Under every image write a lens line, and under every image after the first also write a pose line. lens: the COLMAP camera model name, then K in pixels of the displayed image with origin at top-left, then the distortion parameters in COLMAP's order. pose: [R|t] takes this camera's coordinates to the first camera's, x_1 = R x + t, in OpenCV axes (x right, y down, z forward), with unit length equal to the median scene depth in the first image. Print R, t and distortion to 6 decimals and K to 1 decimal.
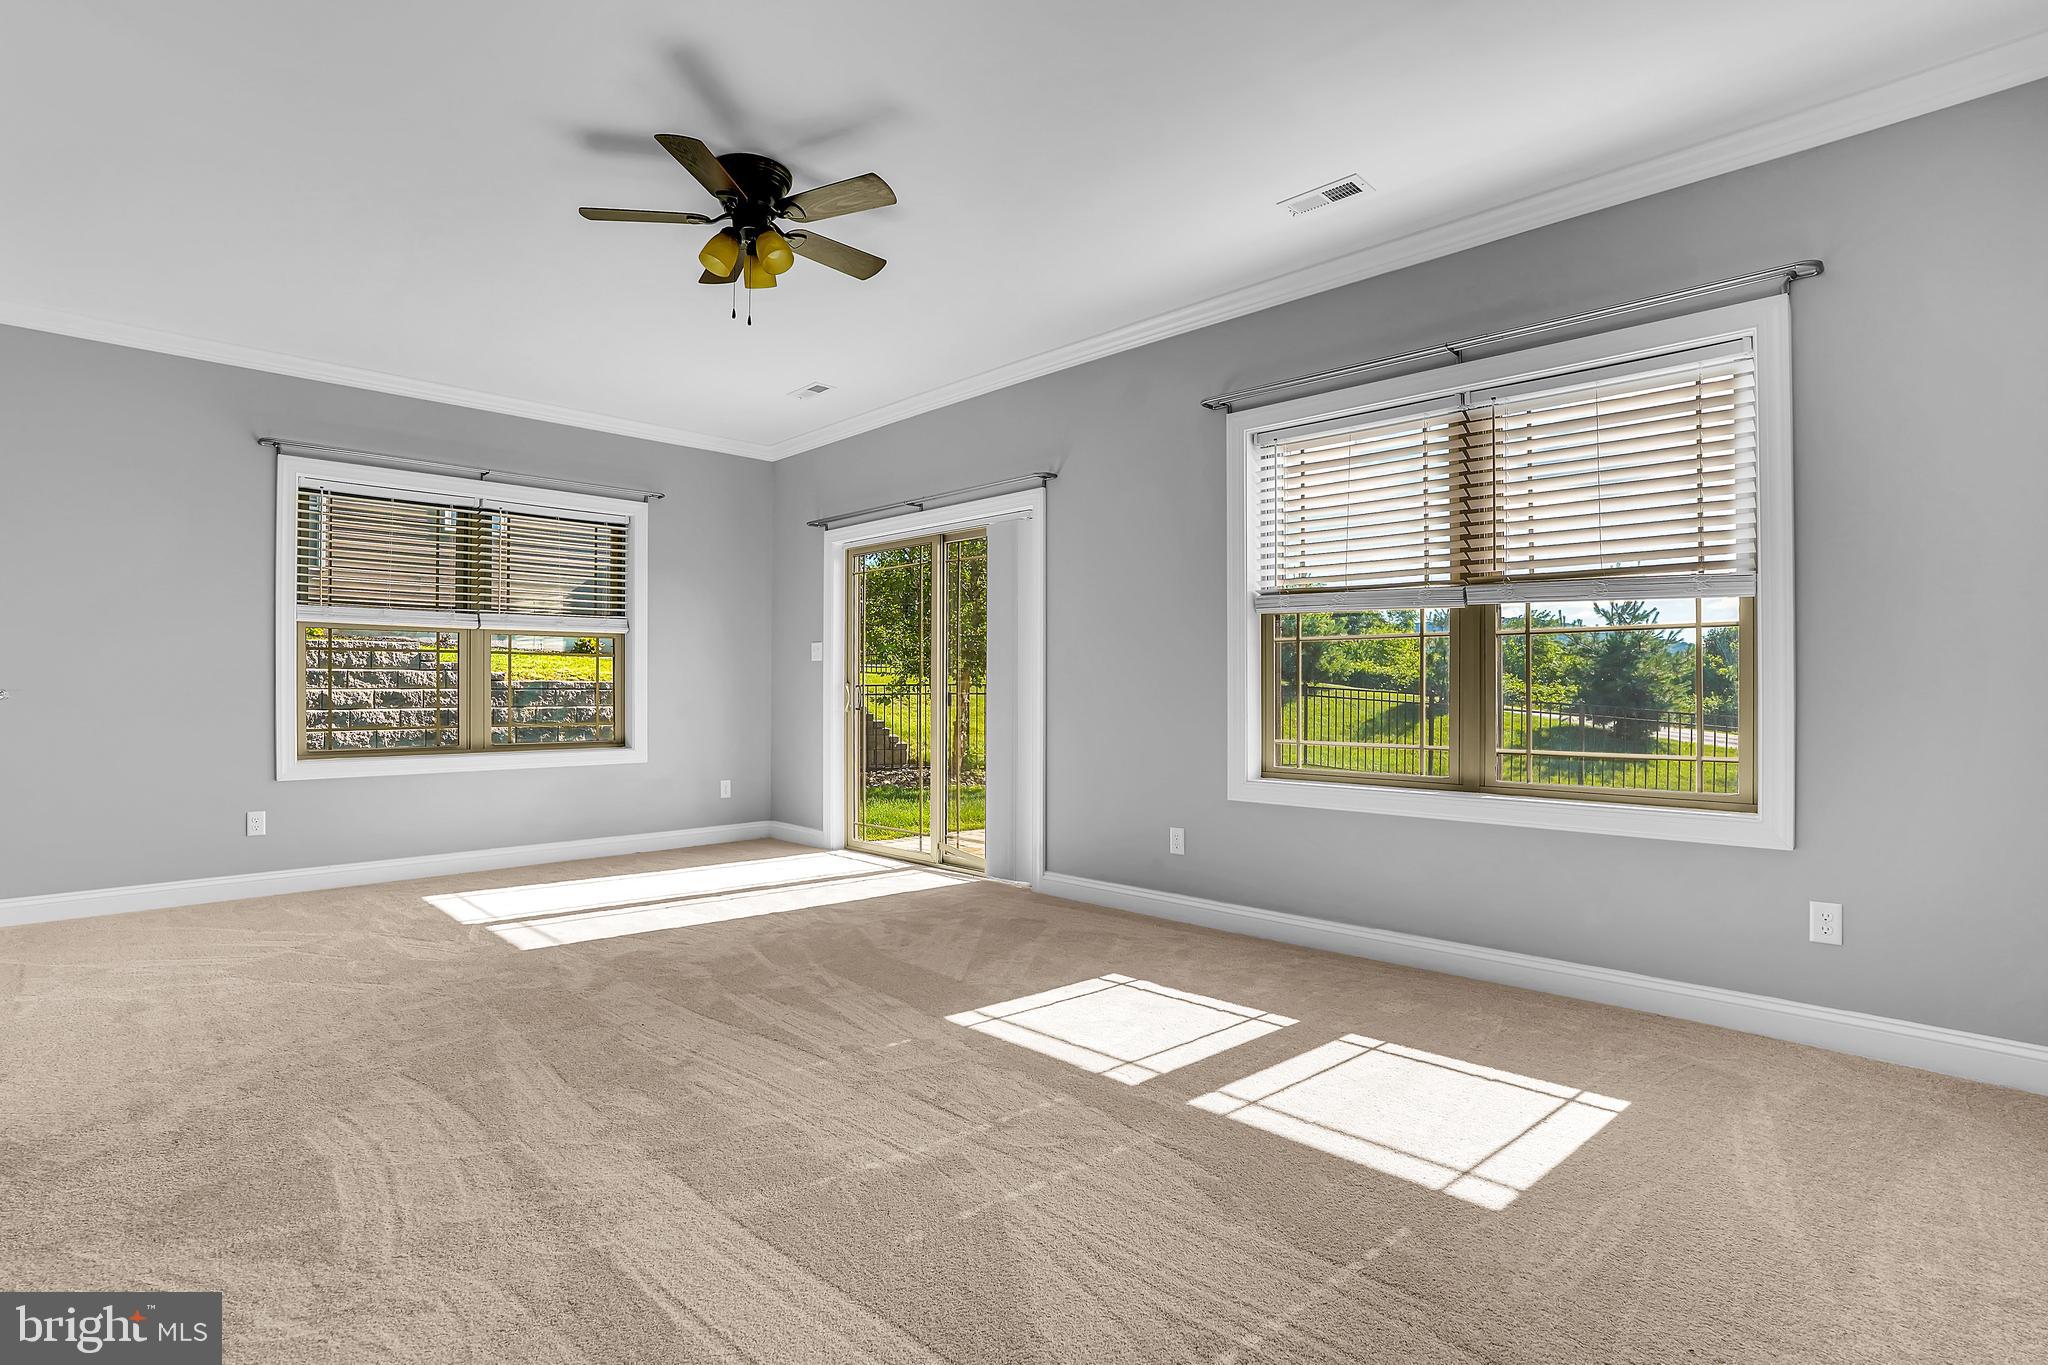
lens RADIAL K [[993.2, 0, 988.1], [0, 993.2, 693.4], [0, 0, 1]] dist [-0.047513, 0.009914]
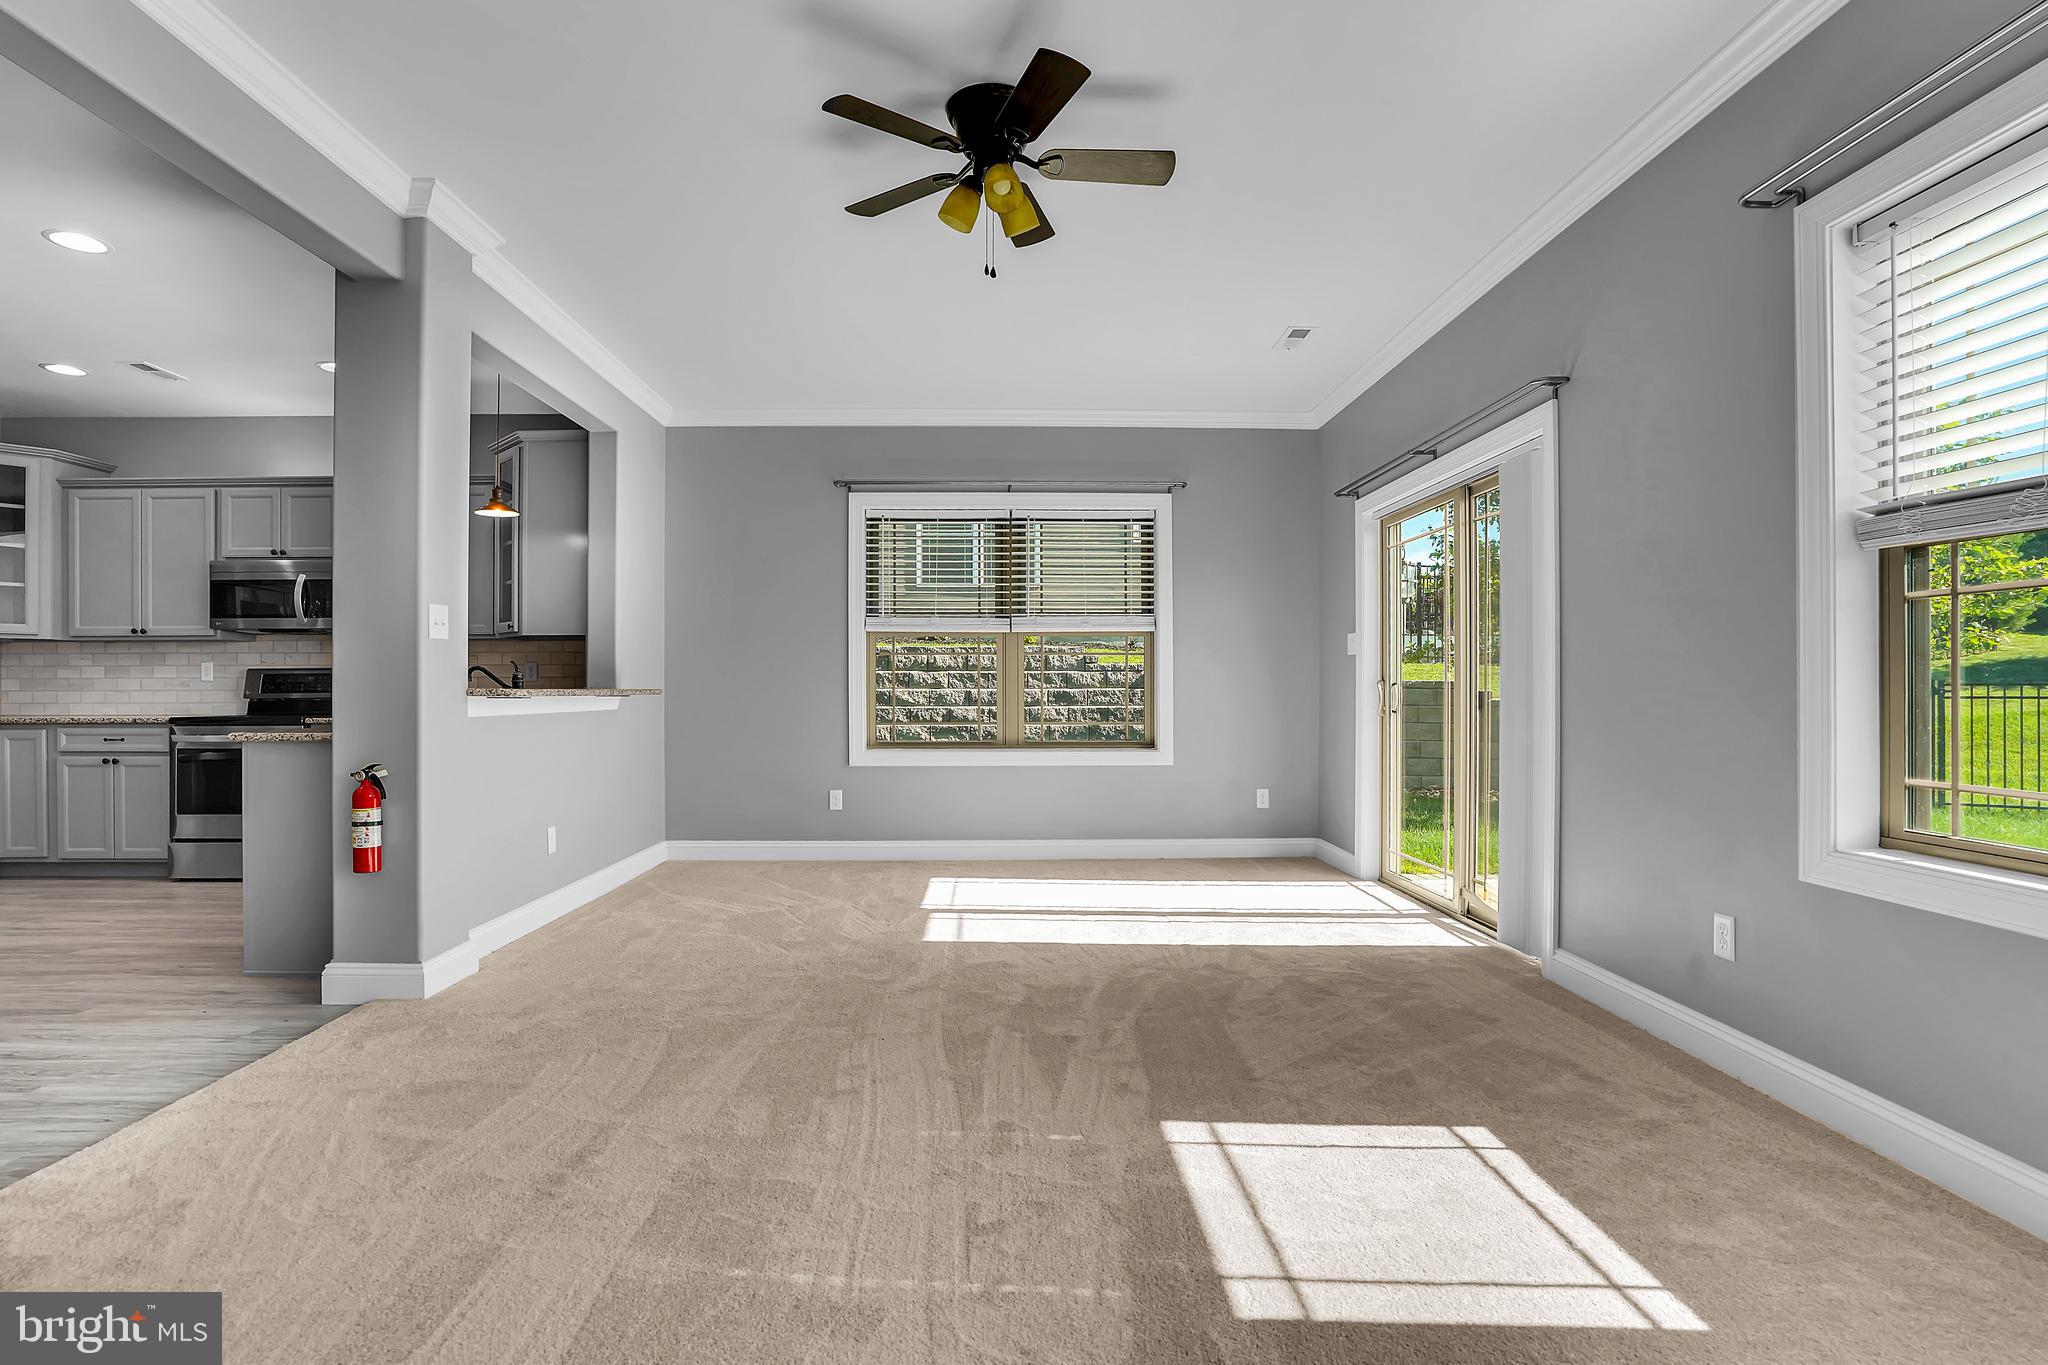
lens RADIAL K [[993.2, 0, 1012.2], [0, 993.2, 692.9], [0, 0, 1]] dist [-0.047513, 0.009914]
pose [[0.728634, 0.001374, -0.684902, 0.278668], [-0.001076, 0.999999, 0.000861, -0.000514], [0.684903, 0.000110, 0.728635, 0.268100]]
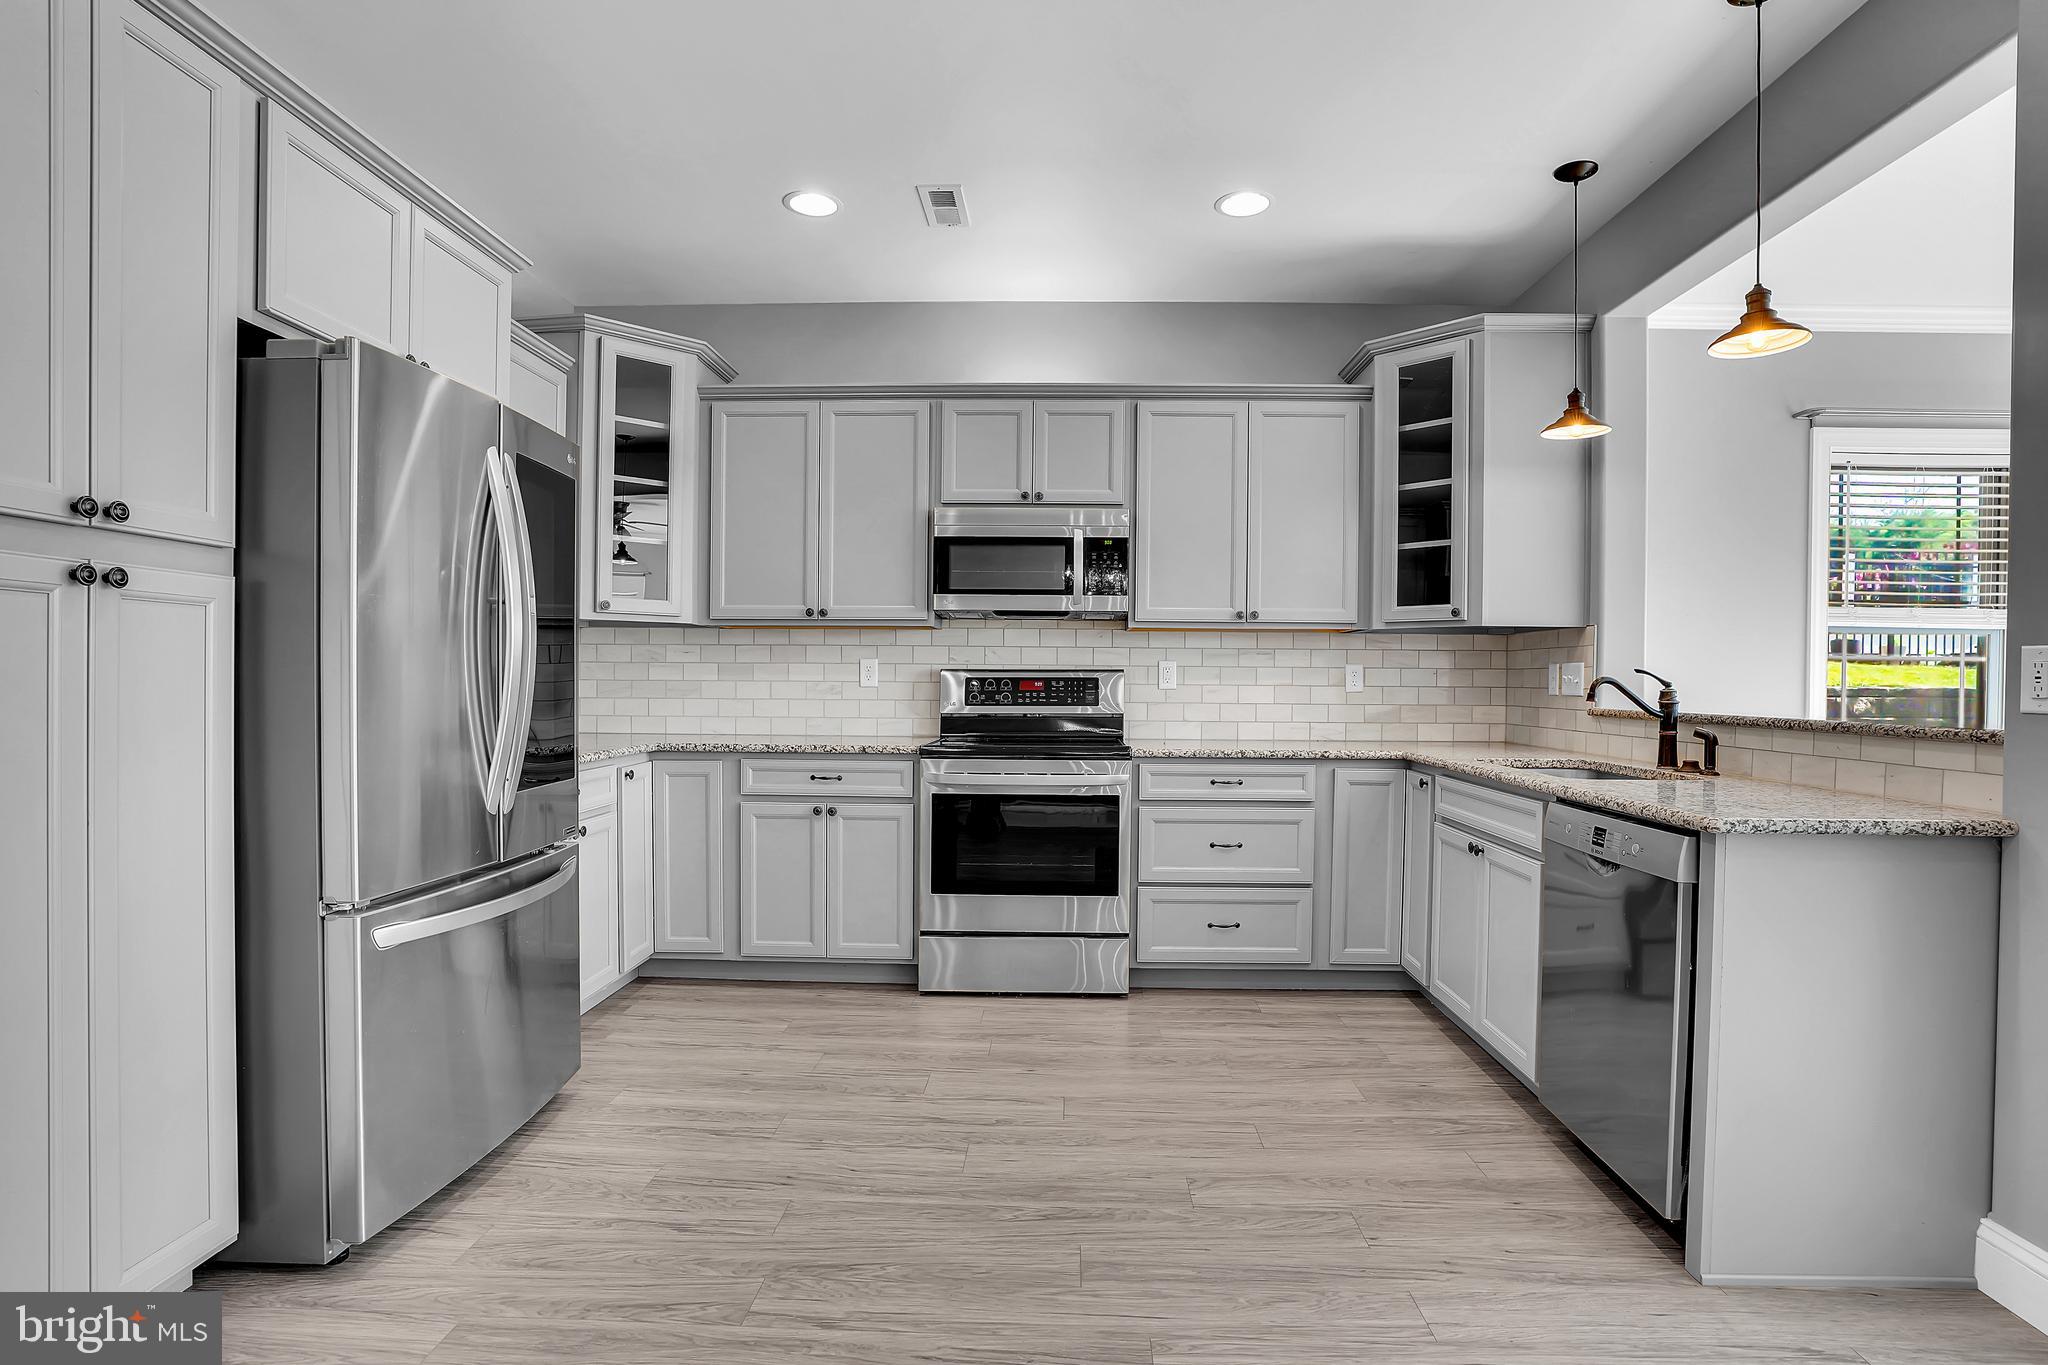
lens RADIAL K [[1036.8, 0, 1026.5], [0, 1036.8, 694.8], [0, 0, 1]] dist [-0.049659, 0.011018]
pose [[0.698043, 0.015537, -0.715887, -0.670439], [-0.011820, 0.999878, 0.010175, -0.018767], [0.715958, 0.001360, 0.698142, -0.111987]]
